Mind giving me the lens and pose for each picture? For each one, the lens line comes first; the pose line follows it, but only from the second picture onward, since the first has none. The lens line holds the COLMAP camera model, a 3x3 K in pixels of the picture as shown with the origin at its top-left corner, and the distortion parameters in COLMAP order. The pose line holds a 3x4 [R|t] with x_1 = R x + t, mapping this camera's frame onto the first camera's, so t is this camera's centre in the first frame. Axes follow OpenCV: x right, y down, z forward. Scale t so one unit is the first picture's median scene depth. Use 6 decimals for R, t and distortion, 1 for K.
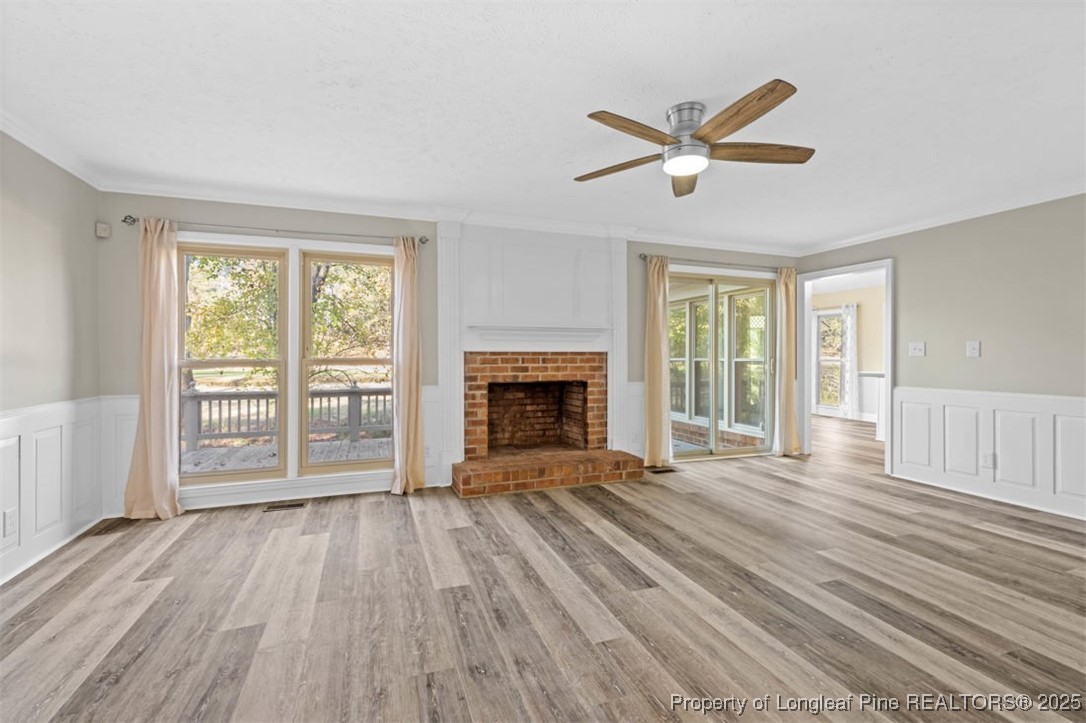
lens RADIAL K [[467.2, 0, 544.0], [0, 467.2, 357.0], [0, 0, 1]] dist [0.000486, -0.000588]
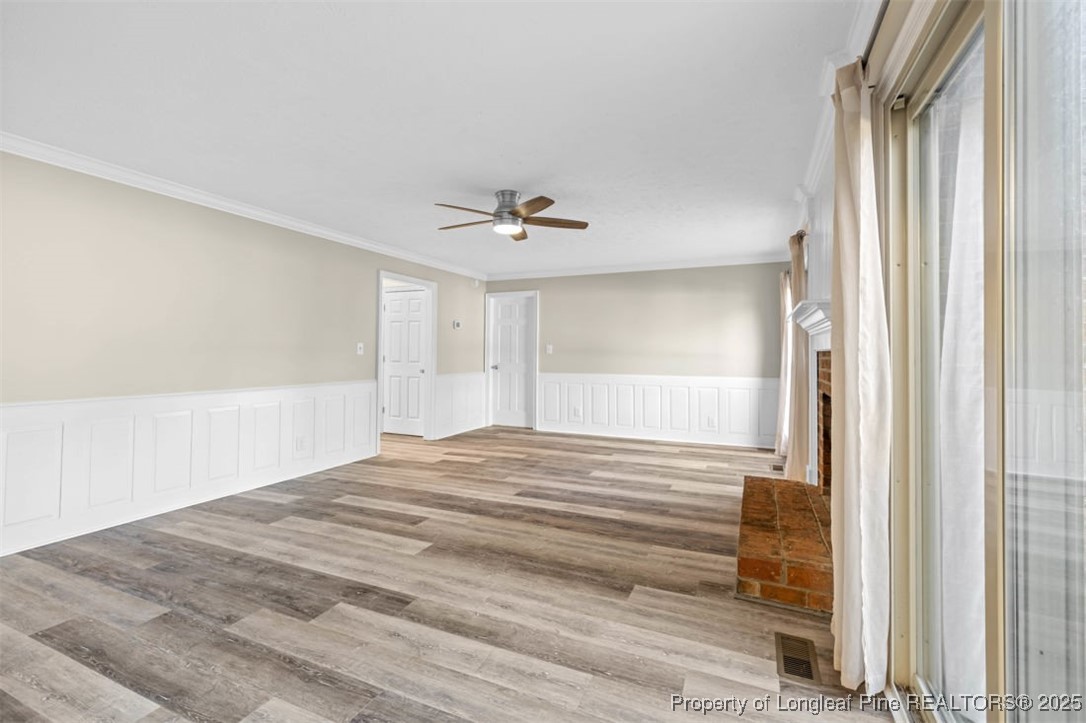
lens RADIAL K [[467.2, 0, 541.2], [0, 467.2, 352.2], [0, 0, 1]] dist [0.000486, -0.000588]
pose [[-0.697843, -0.006875, -0.716217, 1.034256], [-0.011951, 0.999926, 0.002046, -0.010140], [0.716151, 0.009987, -0.697874, 1.688643]]
